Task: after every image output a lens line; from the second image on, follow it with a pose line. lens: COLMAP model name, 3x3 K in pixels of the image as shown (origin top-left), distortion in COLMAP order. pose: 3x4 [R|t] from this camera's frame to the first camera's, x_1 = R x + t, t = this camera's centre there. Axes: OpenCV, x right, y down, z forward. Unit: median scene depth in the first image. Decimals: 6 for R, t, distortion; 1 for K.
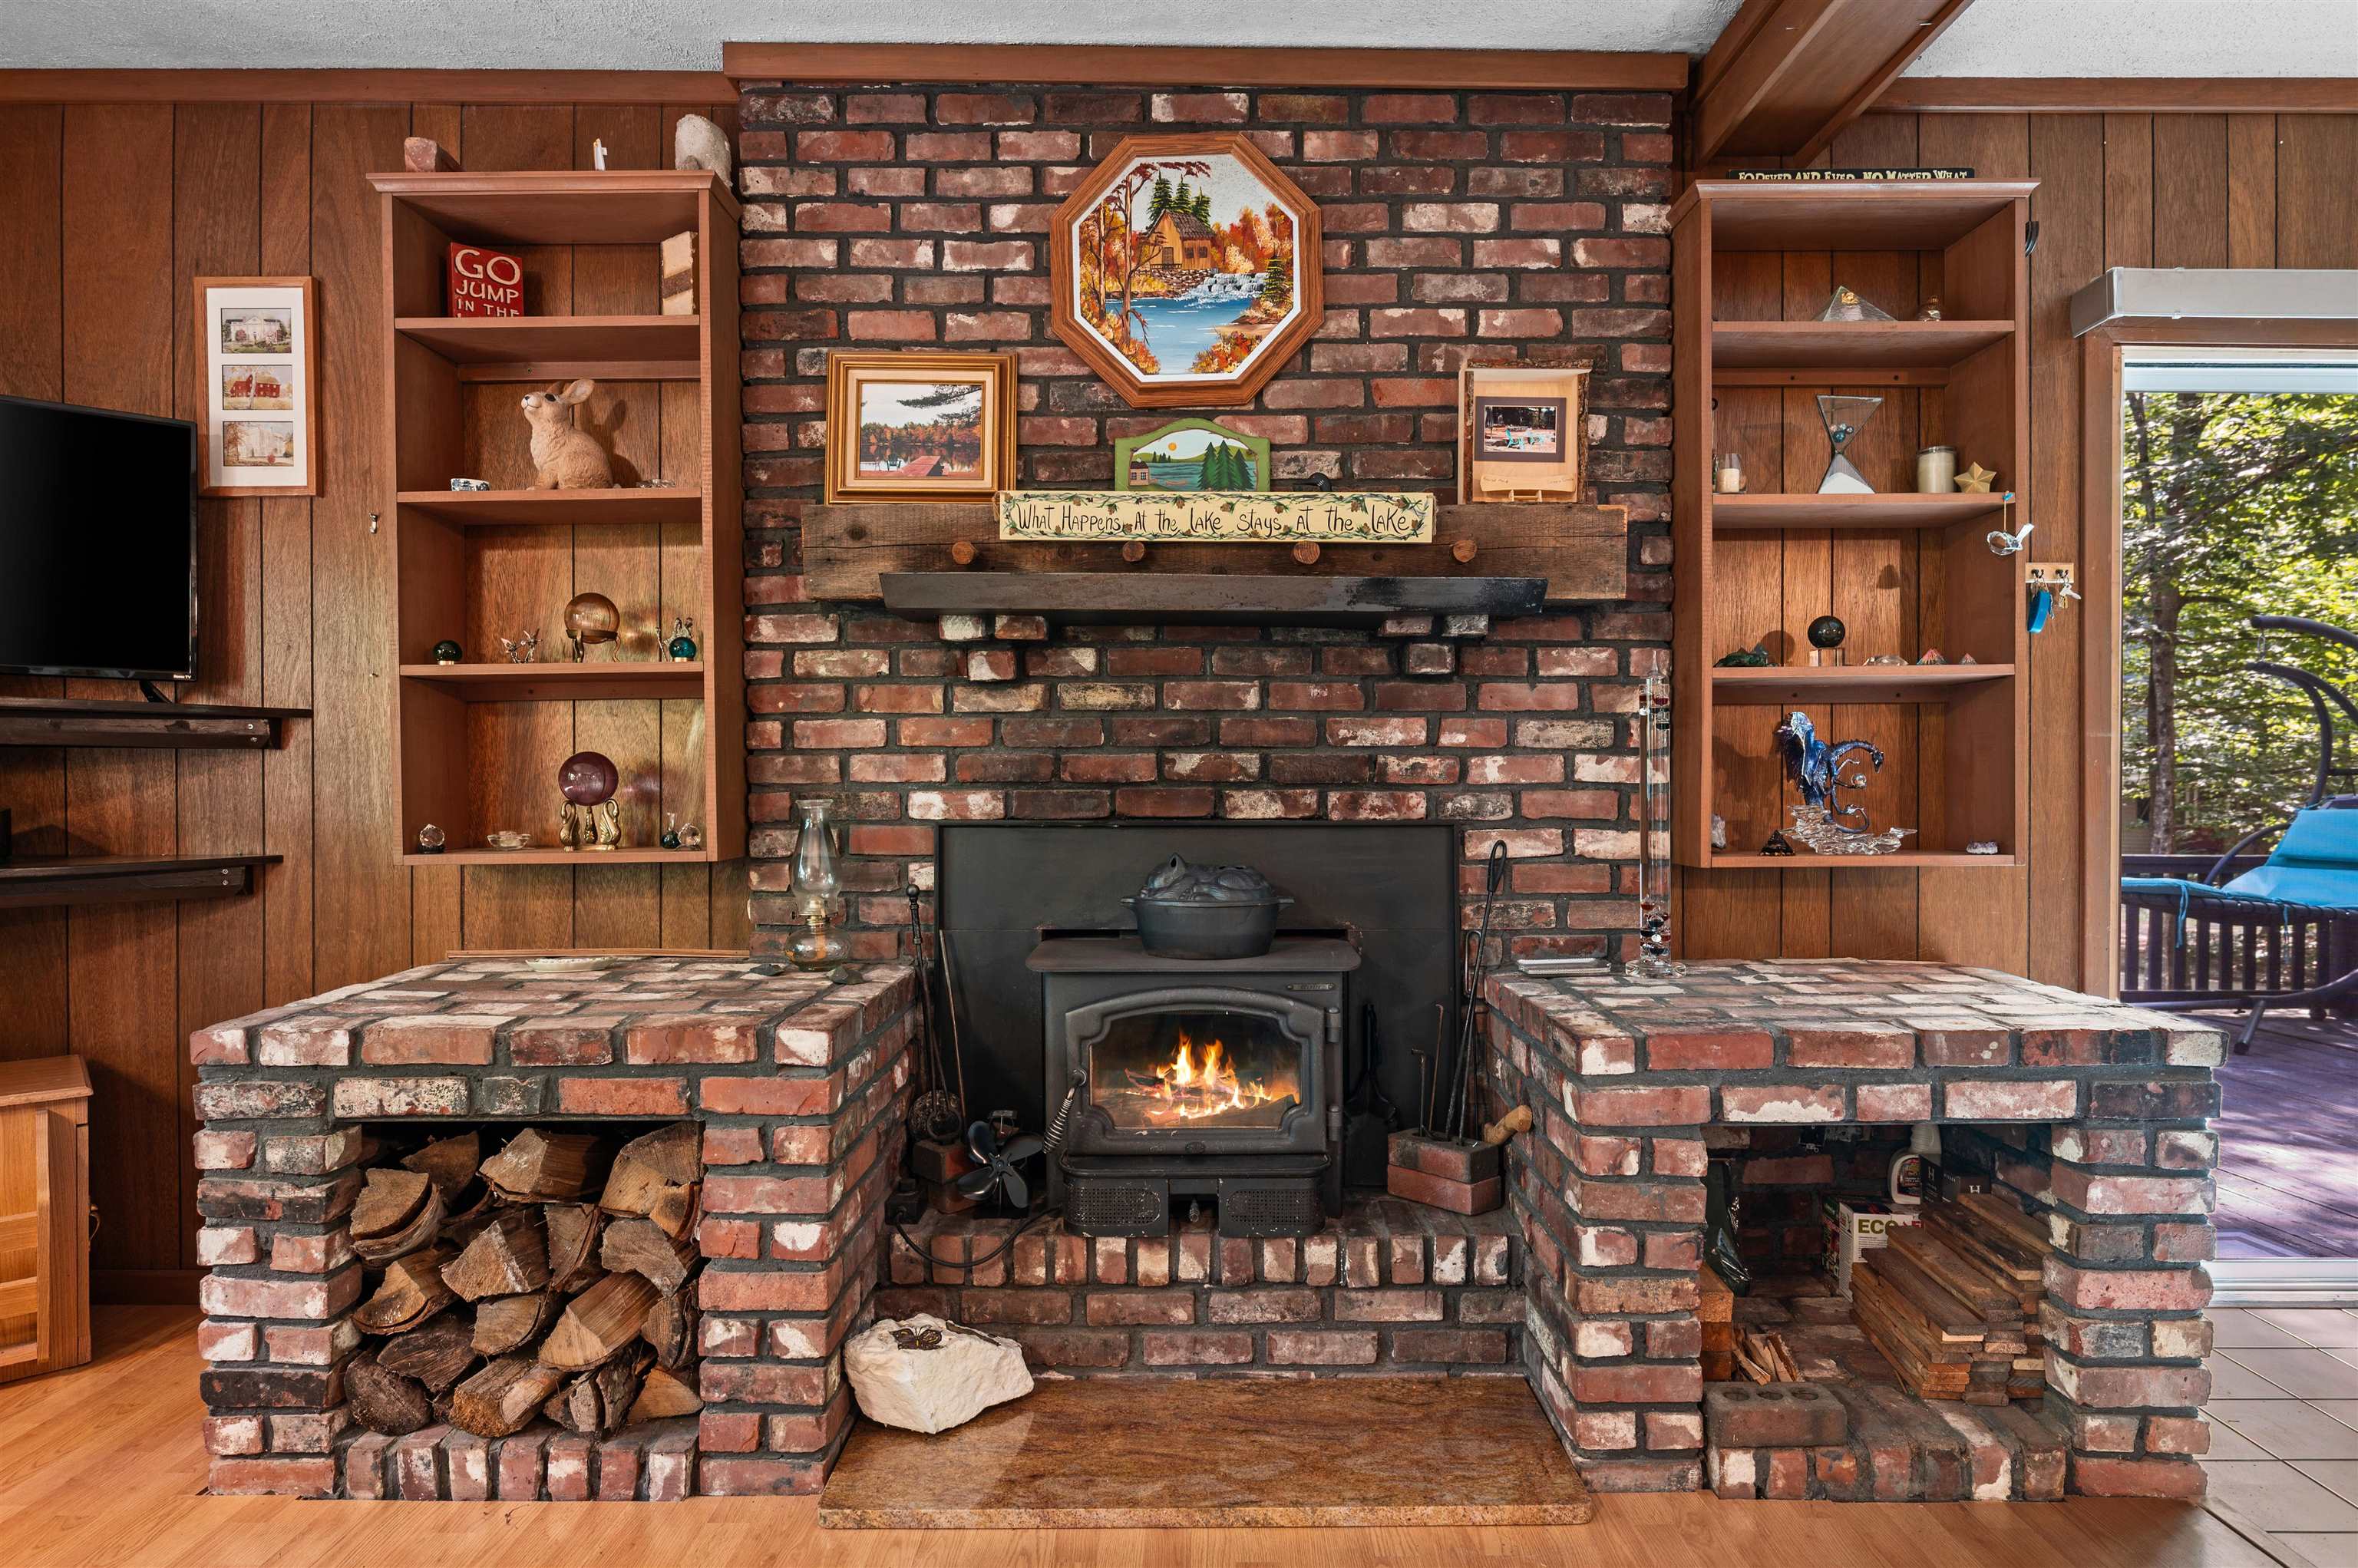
lens RADIAL K [[1320.1, 0, 1183.3], [0, 1320.1, 786.2], [0, 0, 1]] dist [-0.003148, 0.000039]
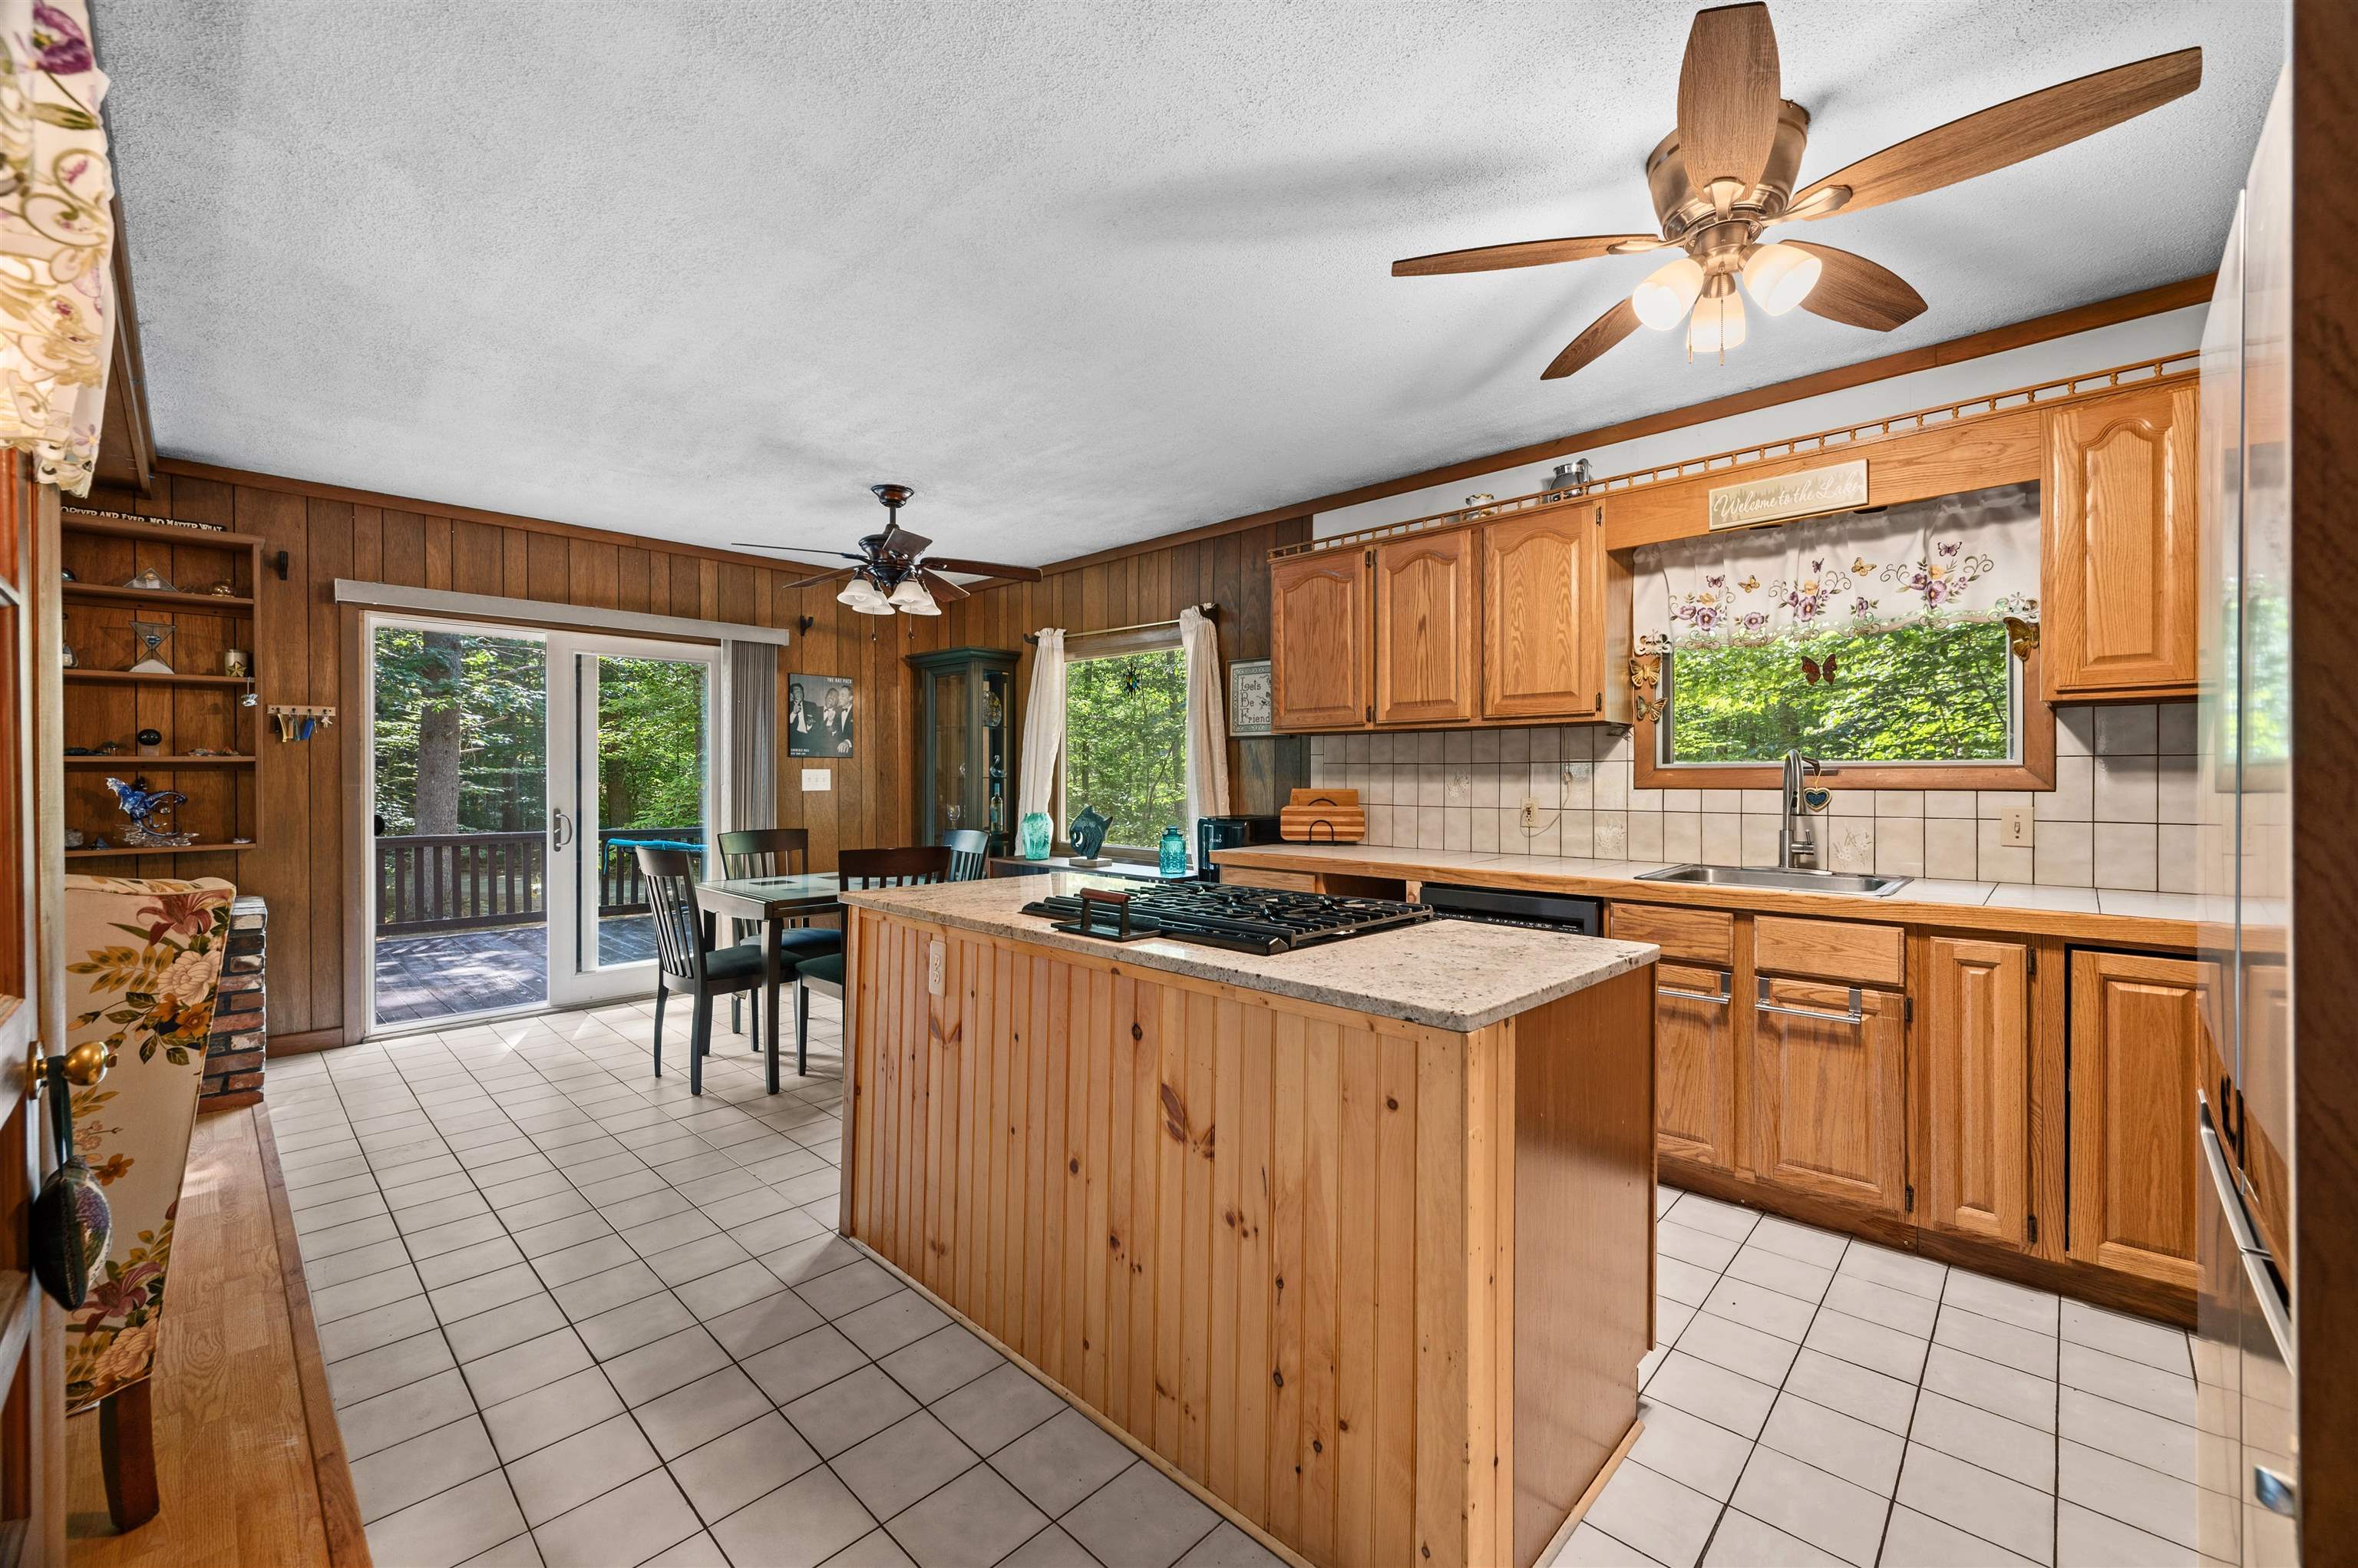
lens RADIAL K [[949.4, 0, 1187.4], [0, 949.4, 778.1], [0, 0, 1]] dist [-0.002185, -0.000022]
pose [[0.691626, -0.004753, 0.722240, 0.543030], [0.004067, 0.999988, 0.002686, -0.052667], [-0.722245, 0.001080, 0.691637, -1.157845]]
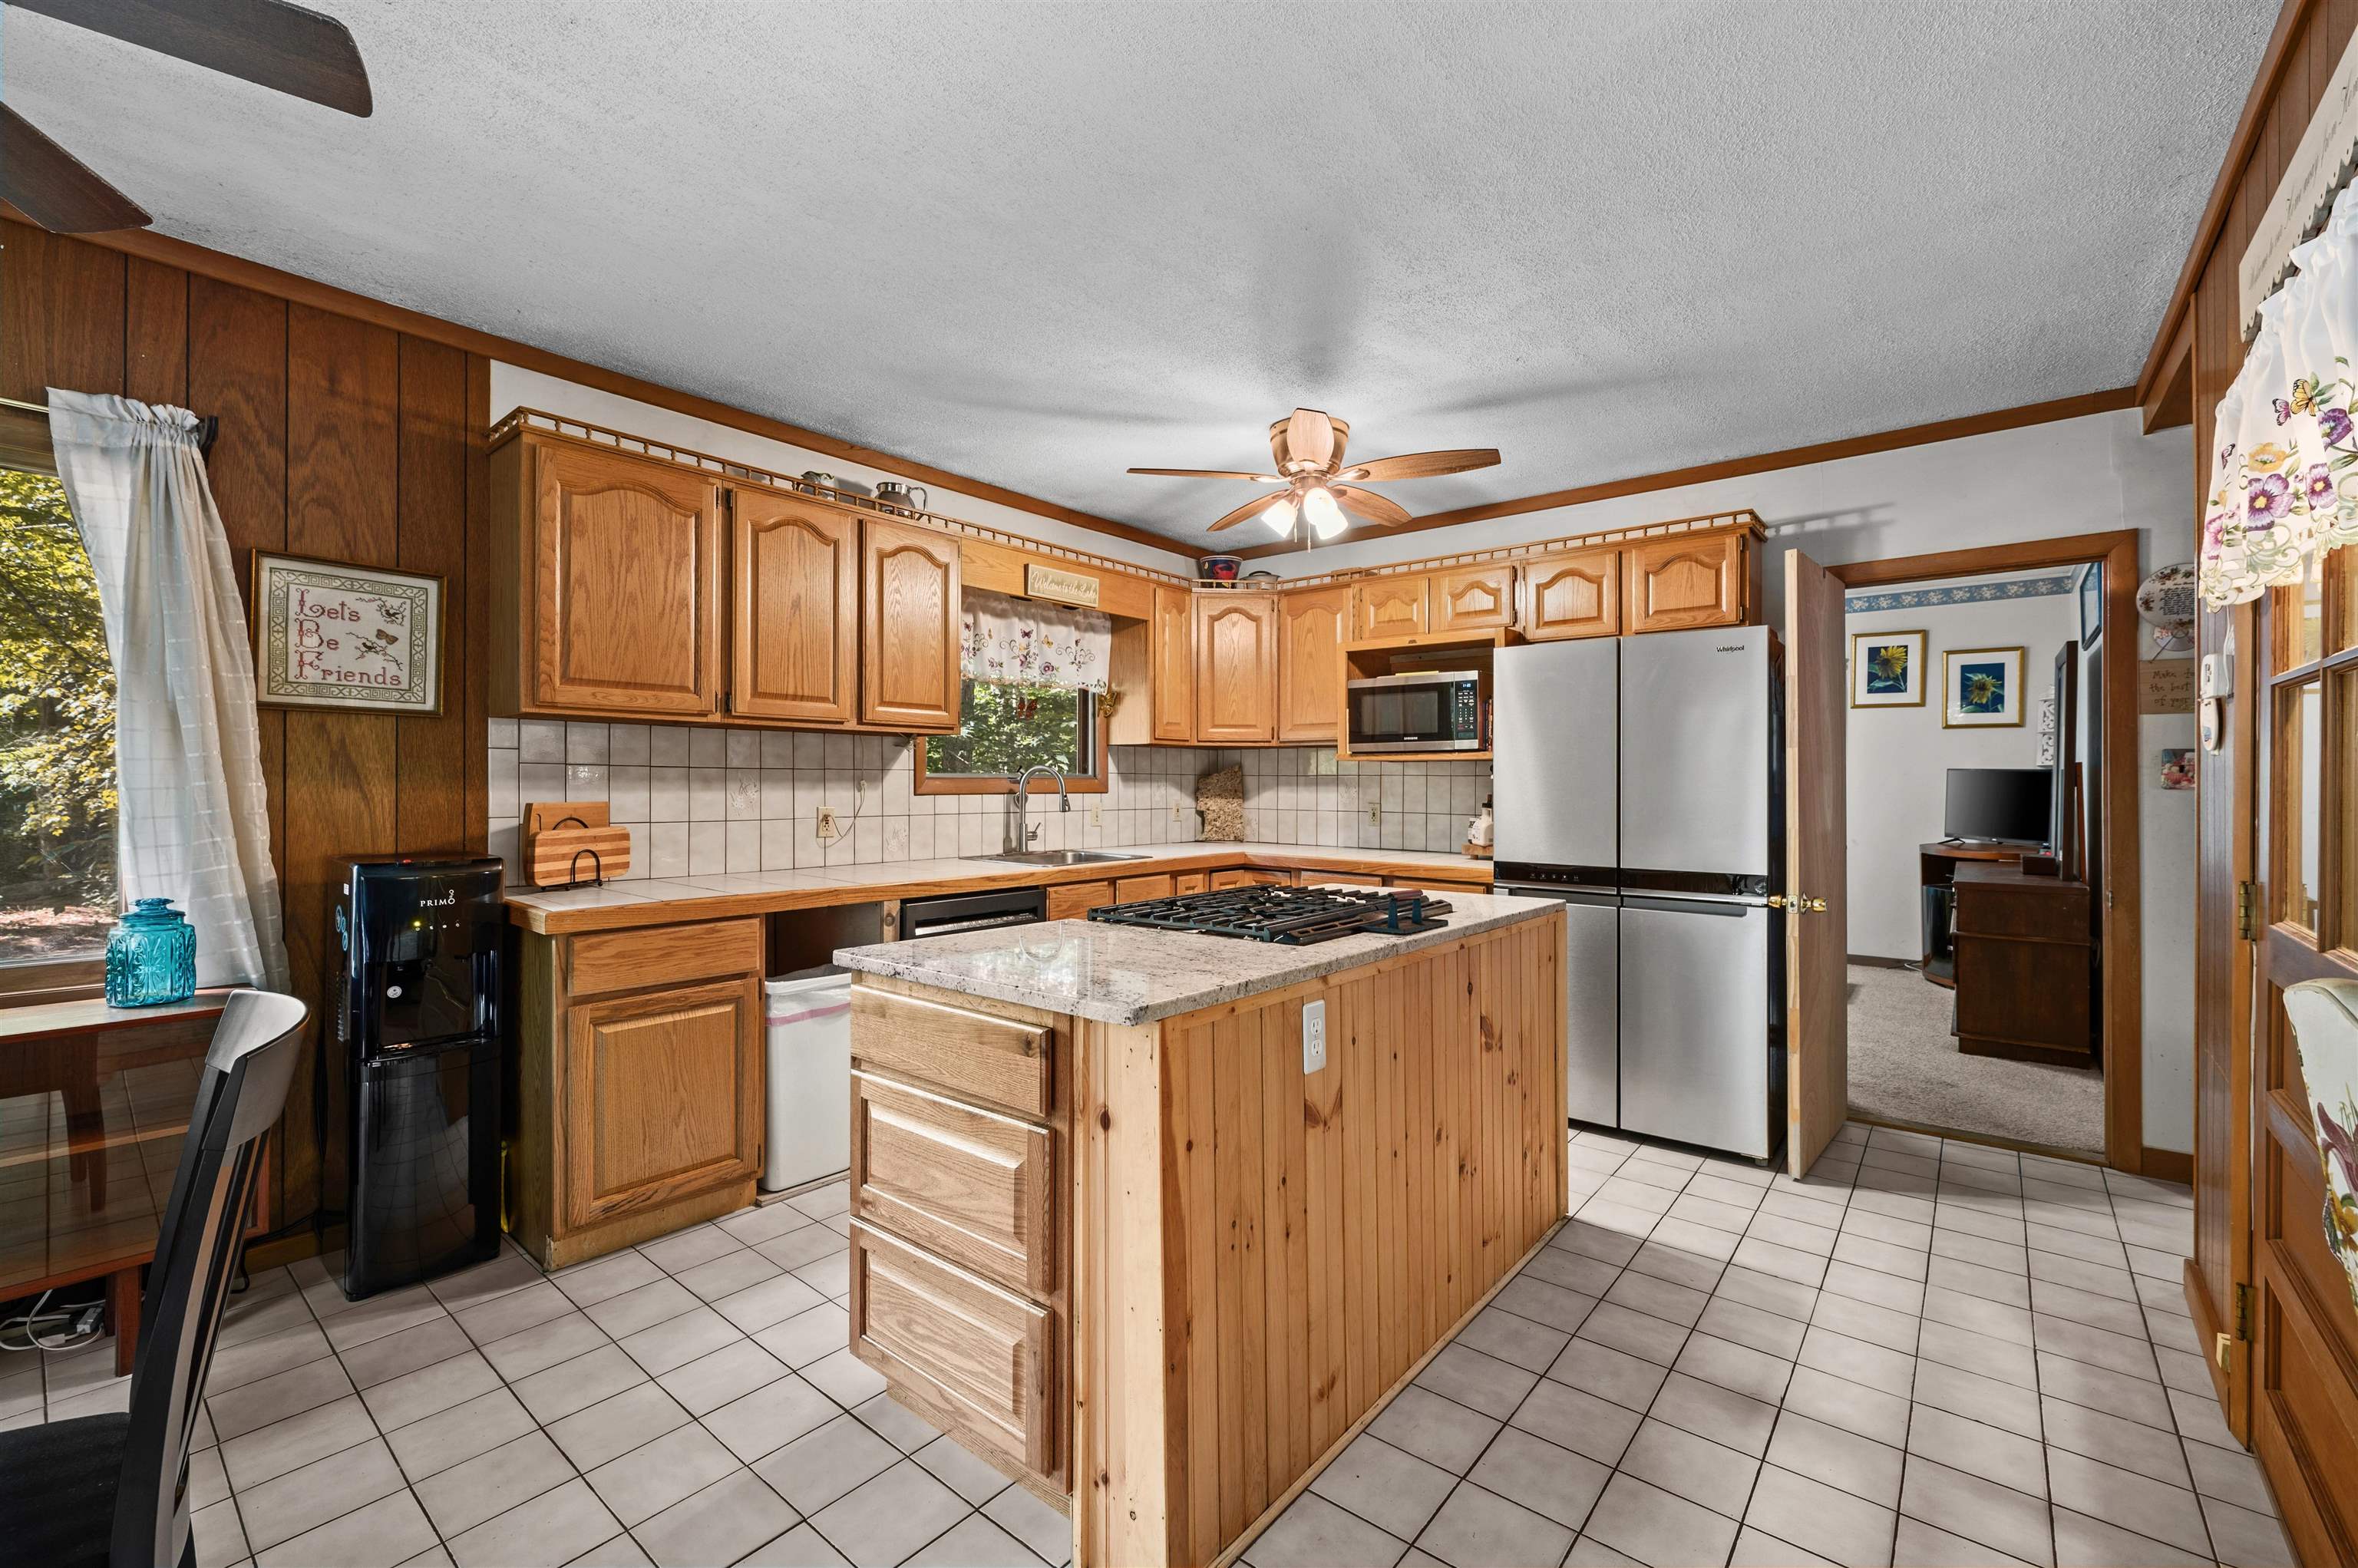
lens RADIAL K [[979.6, 0, 1186.6], [0, 979.6, 781.4], [0, 0, 1]] dist [-0.002488, -0.001107]
pose [[-0.775113, -0.005867, 0.631796, 0.647121], [-0.005247, 0.999982, 0.002849, -0.059479], [-0.631801, -0.001107, -0.775130, 0.221578]]
